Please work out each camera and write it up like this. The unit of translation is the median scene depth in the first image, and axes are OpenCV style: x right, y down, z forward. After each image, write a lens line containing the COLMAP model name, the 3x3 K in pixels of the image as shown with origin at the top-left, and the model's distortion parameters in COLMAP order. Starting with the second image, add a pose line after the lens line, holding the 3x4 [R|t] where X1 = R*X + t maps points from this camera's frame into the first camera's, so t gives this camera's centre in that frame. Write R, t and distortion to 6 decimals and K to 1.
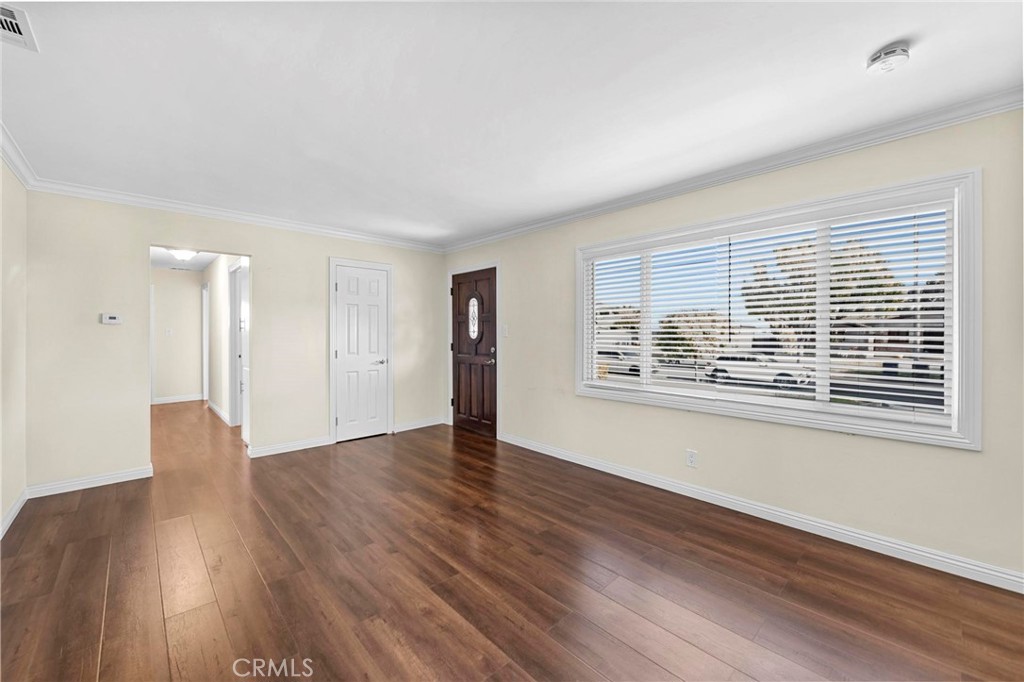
lens RADIAL K [[407.9, 0, 512.0], [0, 407.9, 331.9], [0, 0, 1]] dist [0.007167, -0.006060]
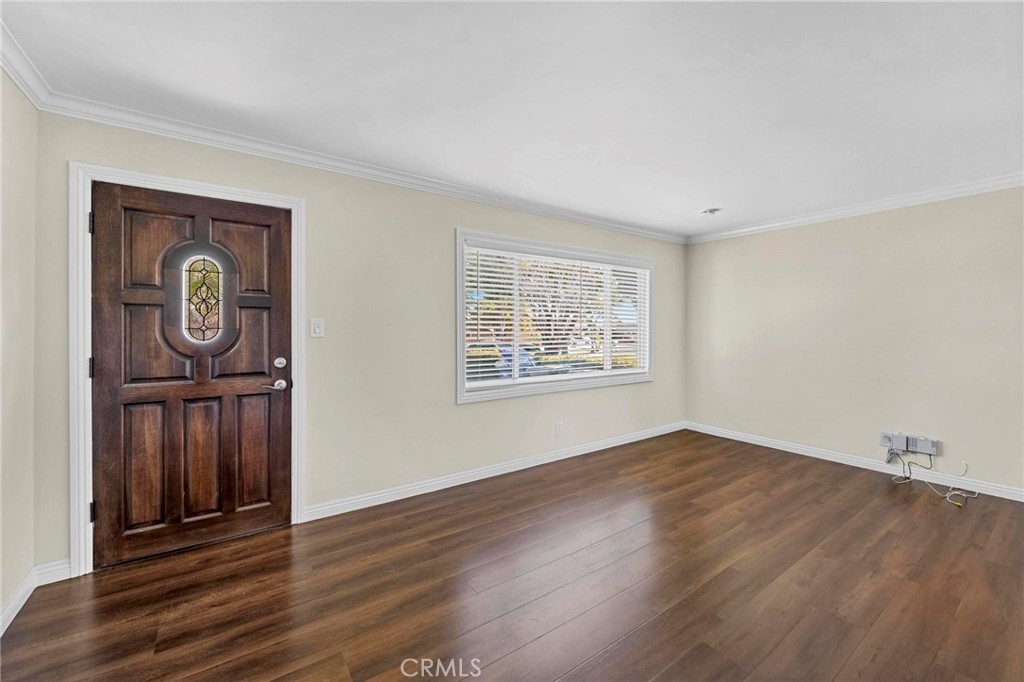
lens RADIAL K [[407.9, 0, 512.0], [0, 407.9, 331.9], [0, 0, 1]] dist [0.007167, -0.006060]
pose [[0.124541, -0.003876, 0.992207, -0.542868], [-0.002819, 0.999987, 0.004260, 0.000425], [-0.992211, -0.003327, 0.124528, 0.638550]]
